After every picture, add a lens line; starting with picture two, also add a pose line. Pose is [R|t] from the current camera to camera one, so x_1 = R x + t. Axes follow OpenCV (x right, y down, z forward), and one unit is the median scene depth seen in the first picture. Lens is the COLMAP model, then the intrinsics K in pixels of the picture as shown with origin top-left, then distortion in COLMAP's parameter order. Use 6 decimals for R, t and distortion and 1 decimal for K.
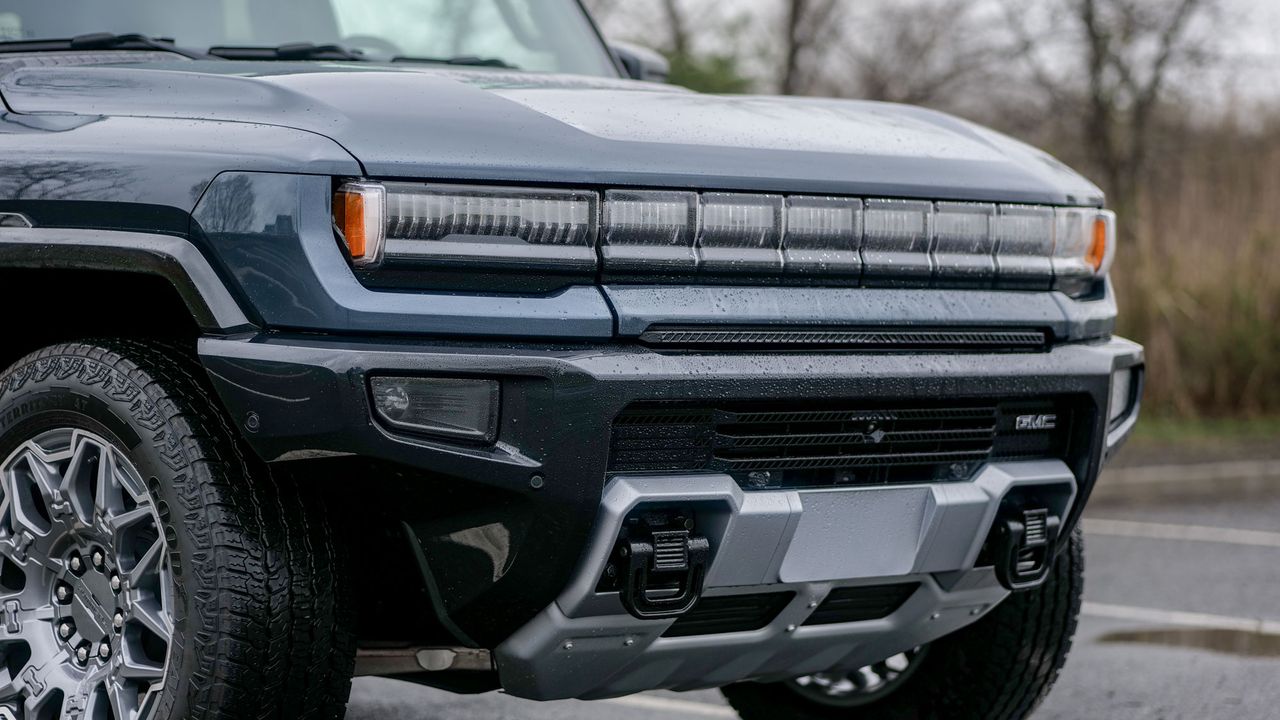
lens RADIAL K [[3482.6, 0, 640.0], [0, 3482.6, 360.0], [0, 0, 1]] dist [-0.053174, 0.976865]
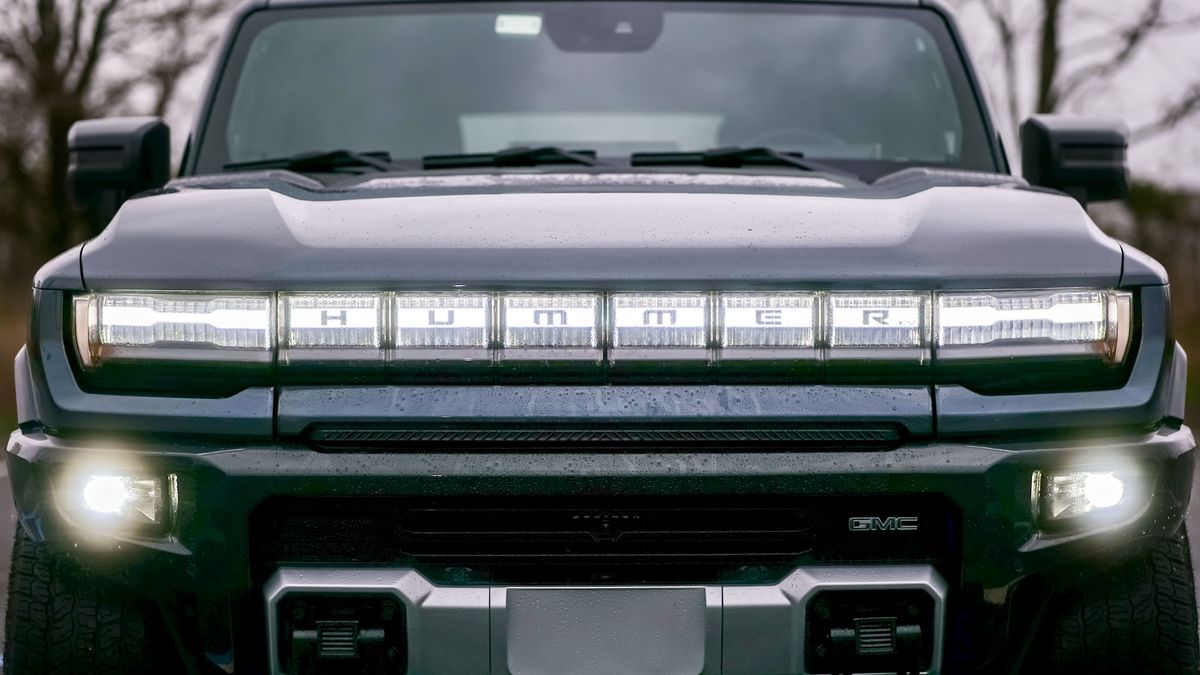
lens RADIAL K [[3265.0, 0, 600.0], [0, 3265.0, 337.5], [0, 0, 1]] dist [-0.053174, 0.976865]
pose [[0.733907, -0.007832, -0.679205, 0.710978], [-0.001993, 0.999904, -0.013684, -0.021994], [0.679247, 0.011396, 0.733821, 0.322427]]
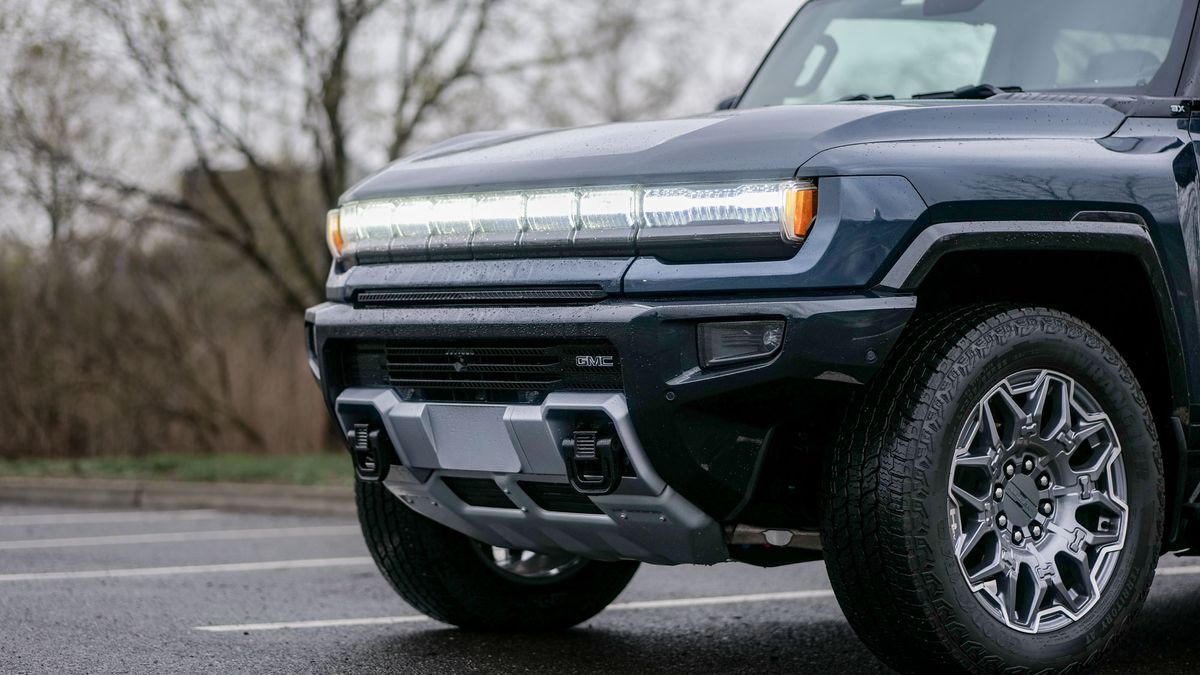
lens RADIAL K [[3265.0, 0, 600.0], [0, 3265.0, 337.5], [0, 0, 1]] dist [-0.053174, 0.976865]
pose [[-0.104252, -0.016481, -0.994414, 1.382955], [-0.025137, 0.999587, -0.013931, 0.027557], [0.994233, 0.023544, -0.104623, 1.214486]]
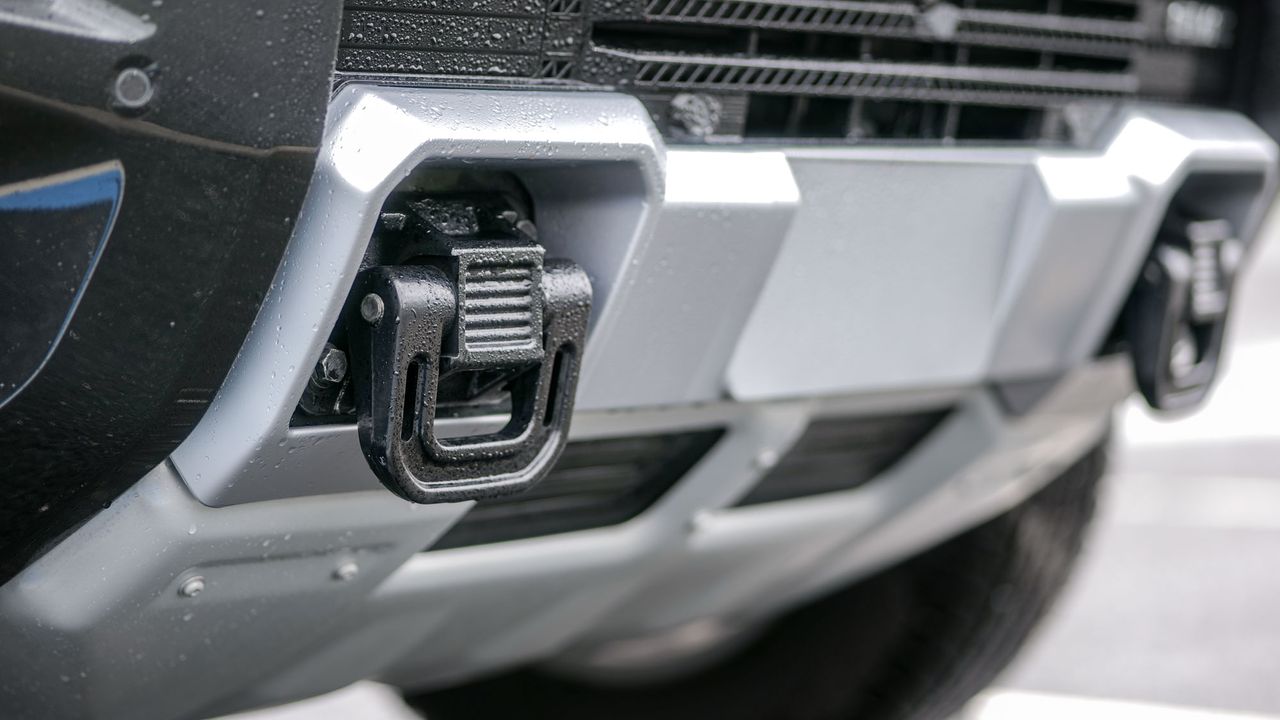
lens RADIAL K [[3630.2, 0, 640.0], [0, 3630.2, 360.0], [0, 0, 1]] dist [-0.010627, 0.389755]
pose [[0.978339, -0.026628, 0.205290, -0.050643], [0.021383, 0.999387, 0.027728, 0.049061], [-0.205903, -0.022738, 0.978308, 0.621541]]
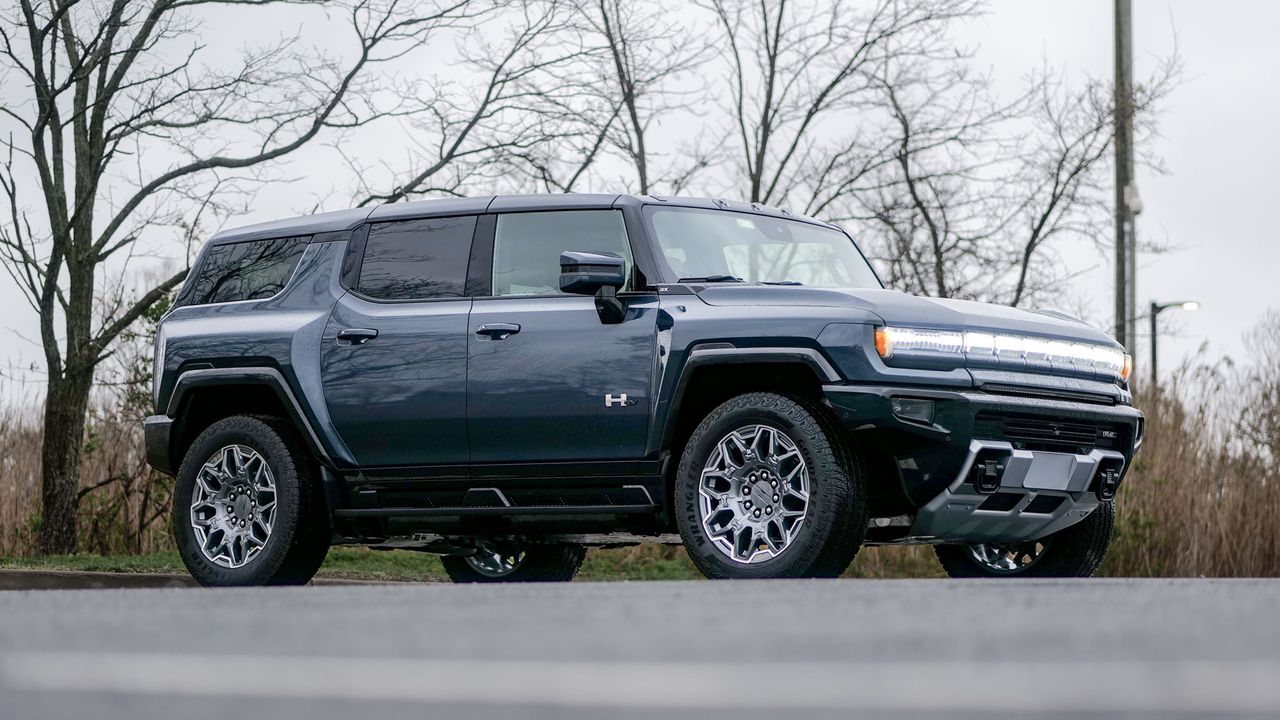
lens RADIAL K [[3962.9, 0, 644.7], [0, 3962.9, 452.2], [0, 0, 1]] dist [0.134178, 1.561348]
pose [[0.994353, 0.004327, 0.106032, -0.556893], [0.003022, 0.997608, -0.069057, 0.242840], [-0.106077, 0.068987, 0.991962, -1.912300]]
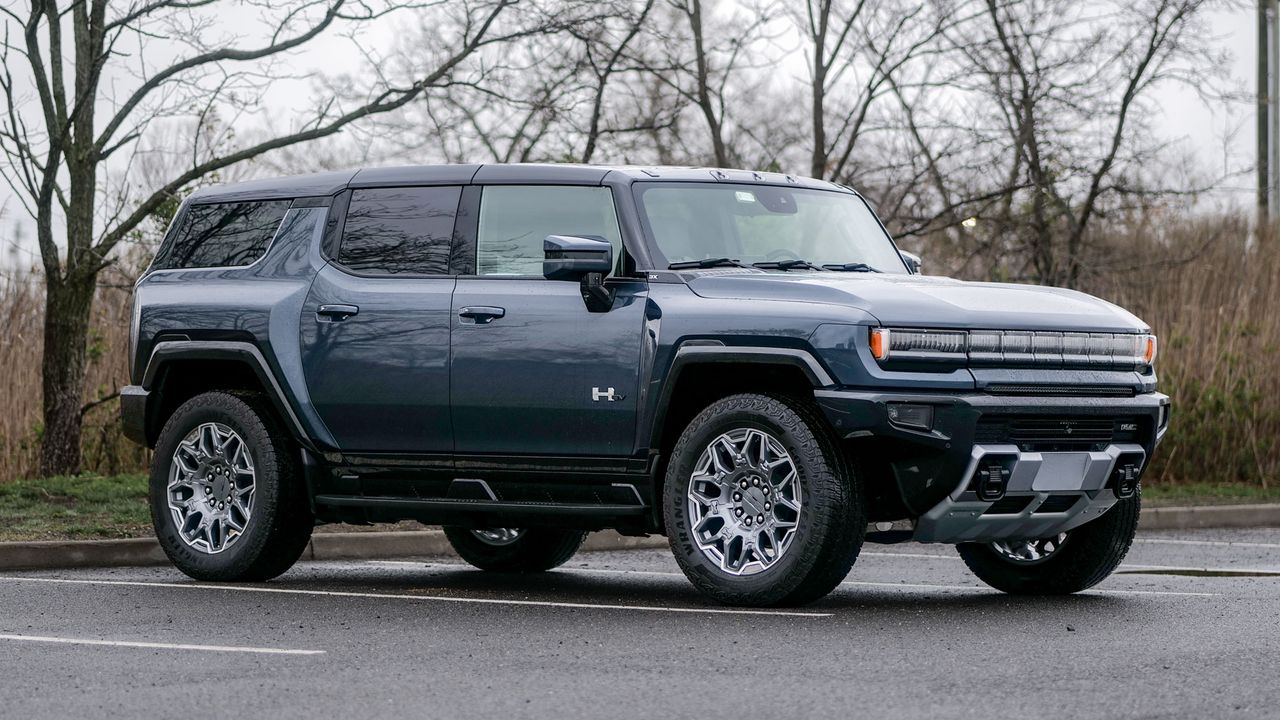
lens RADIAL K [[4386.1, 0, 640.0], [0, 4386.1, 360.0], [0, 0, 1]] dist [0.077810, 2.477484]
pose [[0.997472, -0.004816, 0.070902, -0.454864], [0.006857, 0.999568, -0.028573, 0.059103], [-0.070733, 0.028987, 0.997074, -2.063966]]
